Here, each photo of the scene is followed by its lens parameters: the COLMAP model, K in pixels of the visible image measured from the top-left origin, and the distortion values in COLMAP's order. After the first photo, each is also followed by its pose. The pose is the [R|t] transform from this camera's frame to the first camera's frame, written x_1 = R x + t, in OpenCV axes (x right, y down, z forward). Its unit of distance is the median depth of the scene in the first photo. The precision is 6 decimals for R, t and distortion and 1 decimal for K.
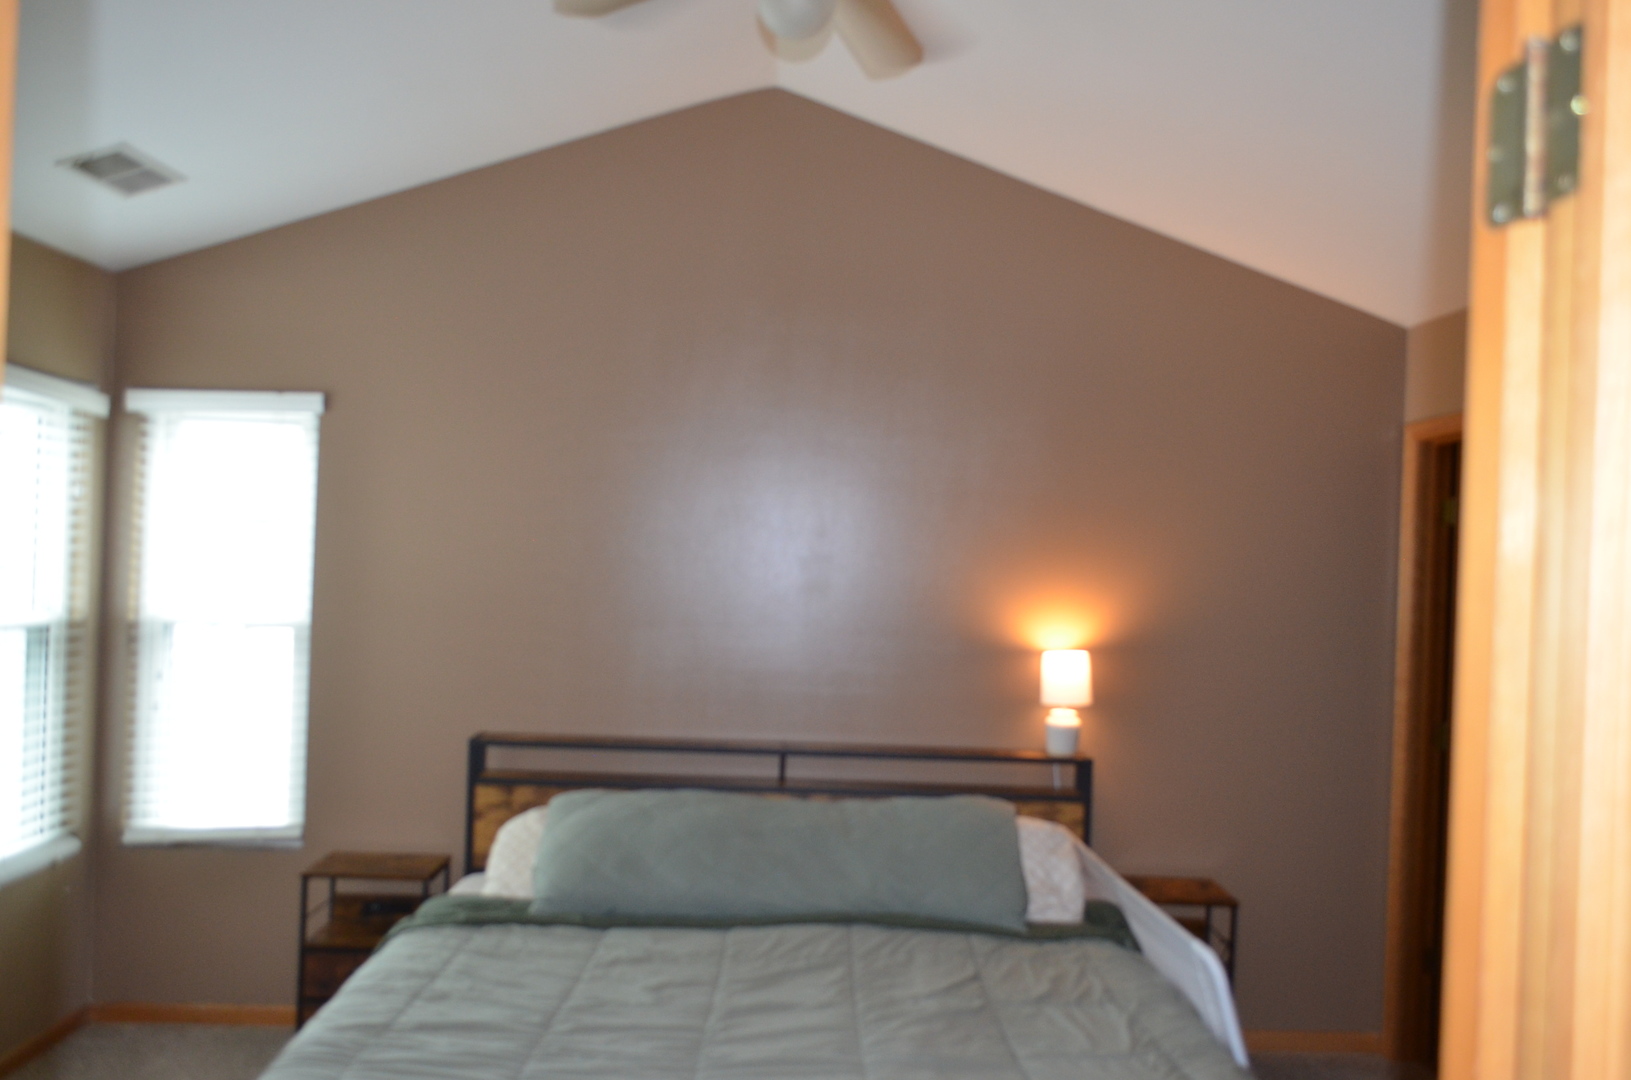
lens RADIAL K [[1275.7, 0, 834.2], [0, 1275.7, 552.5], [0, 0, 1]] dist [-0.008747, 0.004181]
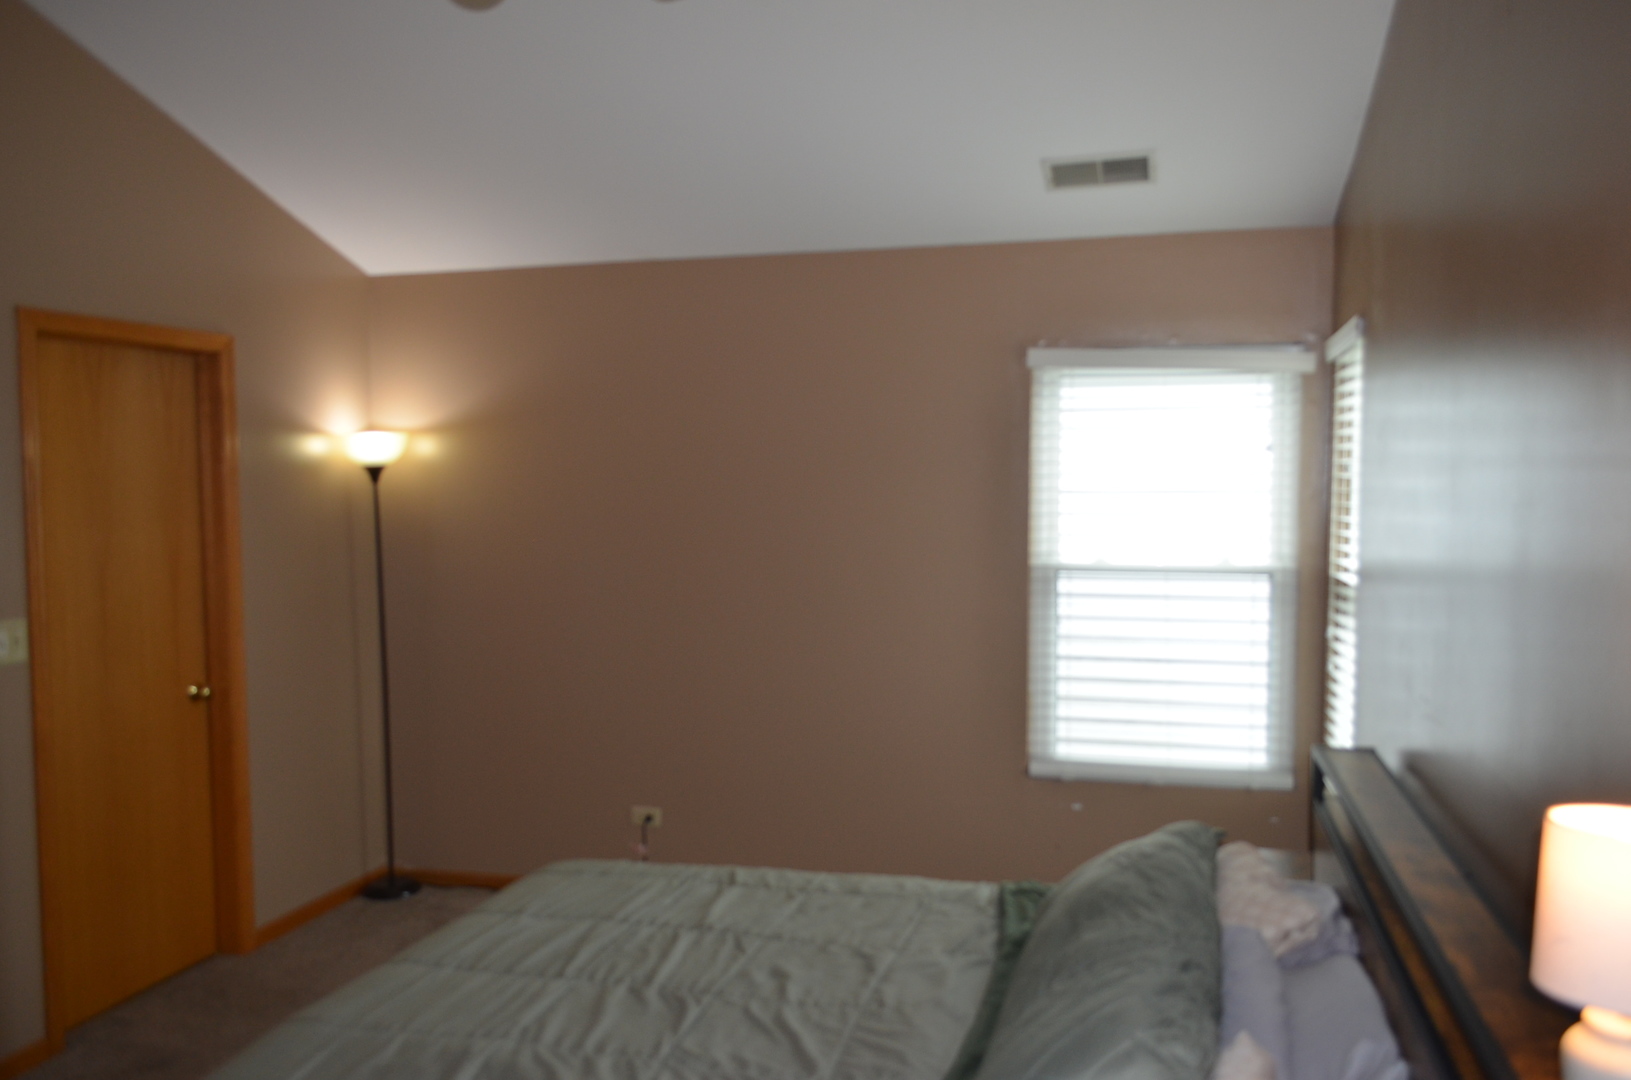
lens RADIAL K [[1275.7, 0, 834.2], [0, 1275.7, 552.5], [0, 0, 1]] dist [-0.008747, 0.004181]
pose [[-0.272847, 0.027256, -0.961671, 0.554441], [-0.001711, 0.999583, 0.028816, 0.008381], [0.962056, 0.009508, -0.272687, 0.981058]]
